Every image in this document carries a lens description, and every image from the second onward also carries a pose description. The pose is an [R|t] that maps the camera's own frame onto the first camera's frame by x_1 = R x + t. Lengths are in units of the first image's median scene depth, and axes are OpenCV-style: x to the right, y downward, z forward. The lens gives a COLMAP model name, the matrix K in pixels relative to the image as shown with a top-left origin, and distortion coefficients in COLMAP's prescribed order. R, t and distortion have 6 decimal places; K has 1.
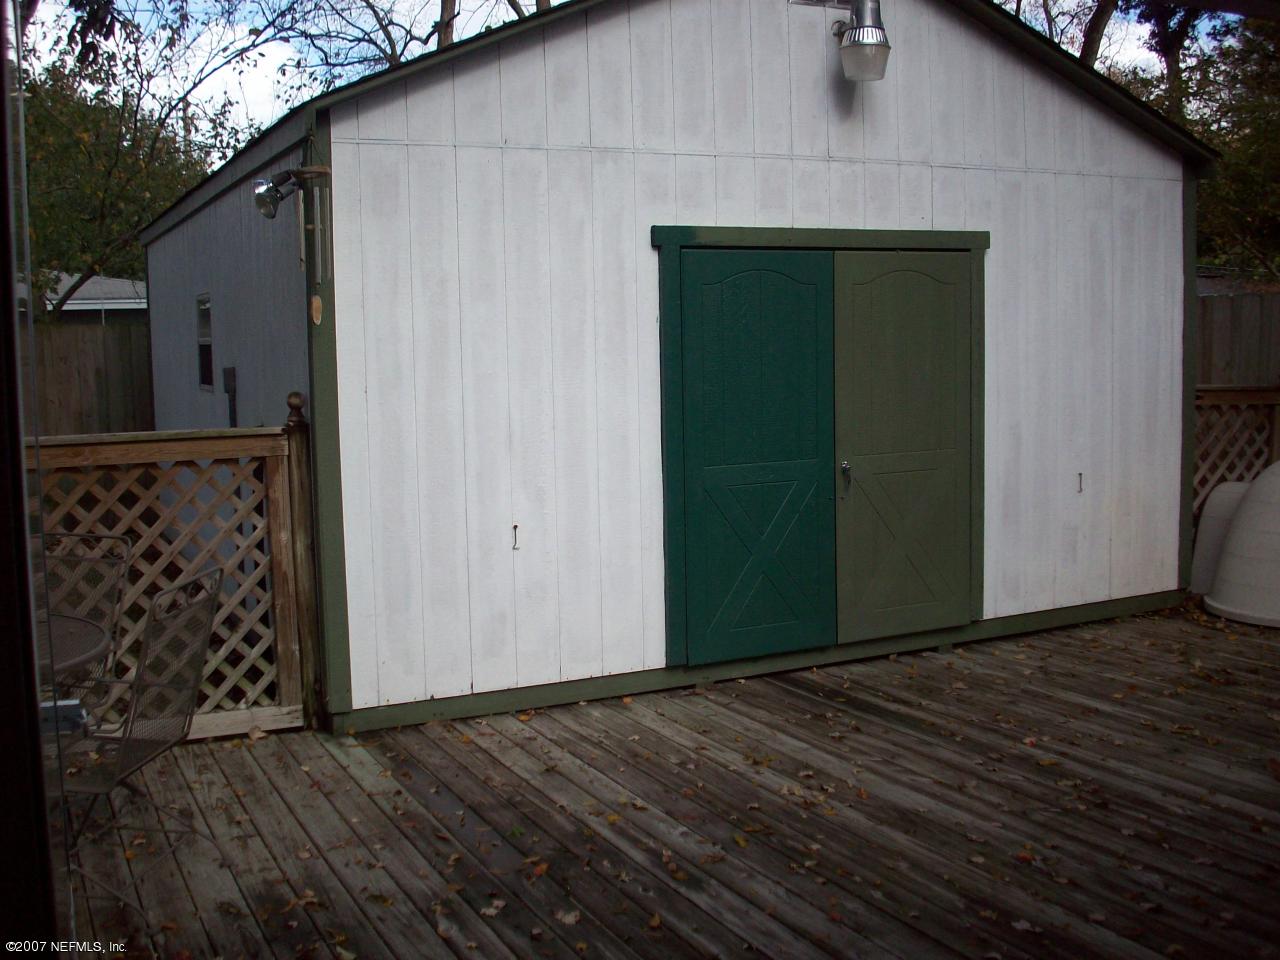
lens RADIAL K [[1362.8, 0, 613.9], [0, 1362.8, 478.6], [0, 0, 1]] dist [-0.148585, 0.016148]
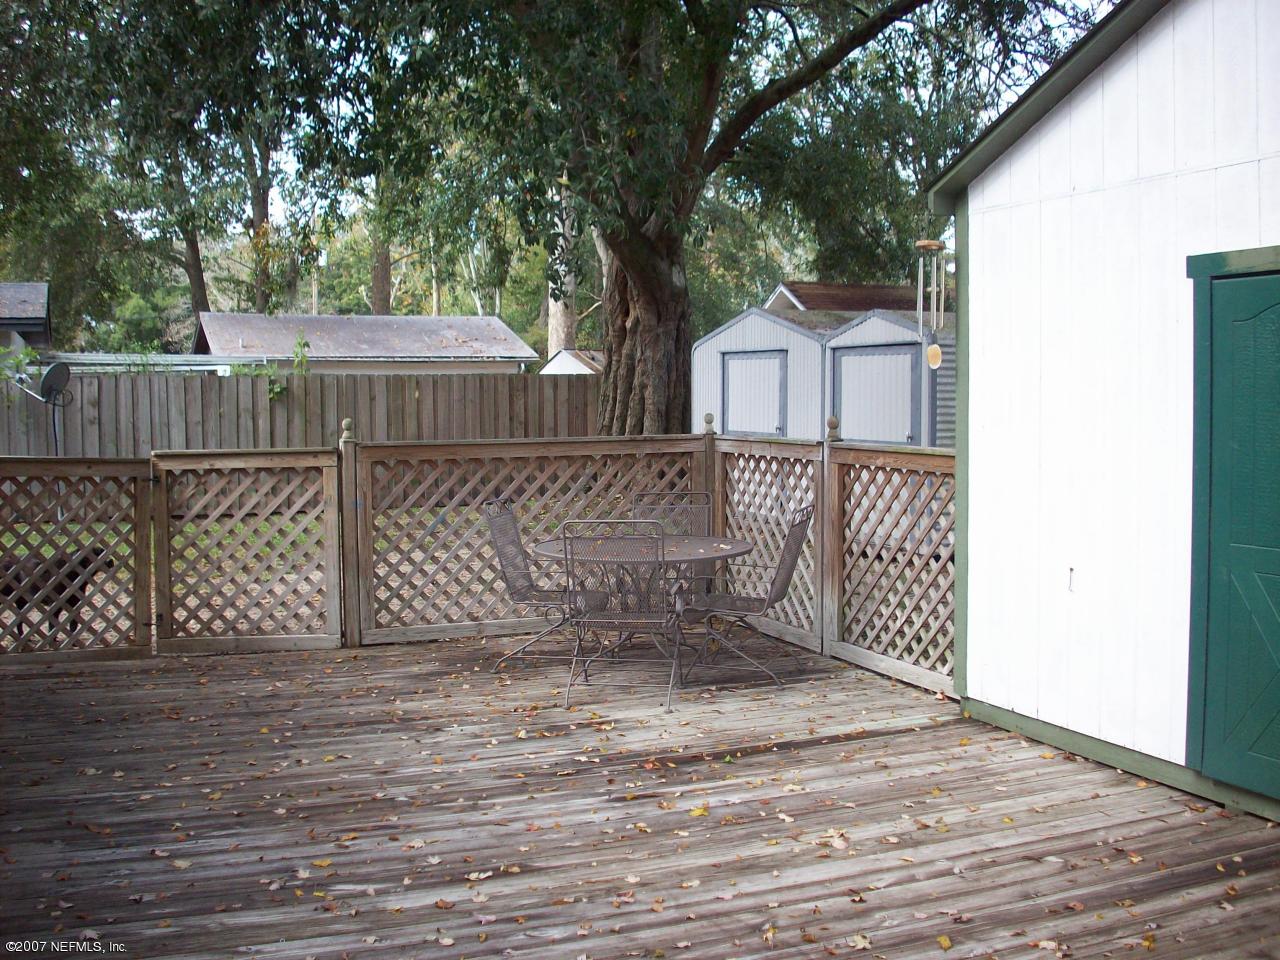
lens RADIAL K [[1362.8, 0, 613.9], [0, 1362.8, 478.6], [0, 0, 1]] dist [-0.148585, 0.016148]
pose [[-0.062666, 0.087272, -0.994212, 1.019849], [-0.083779, 0.992193, 0.092375, -0.103652], [0.994512, 0.089083, -0.054866, 0.780056]]
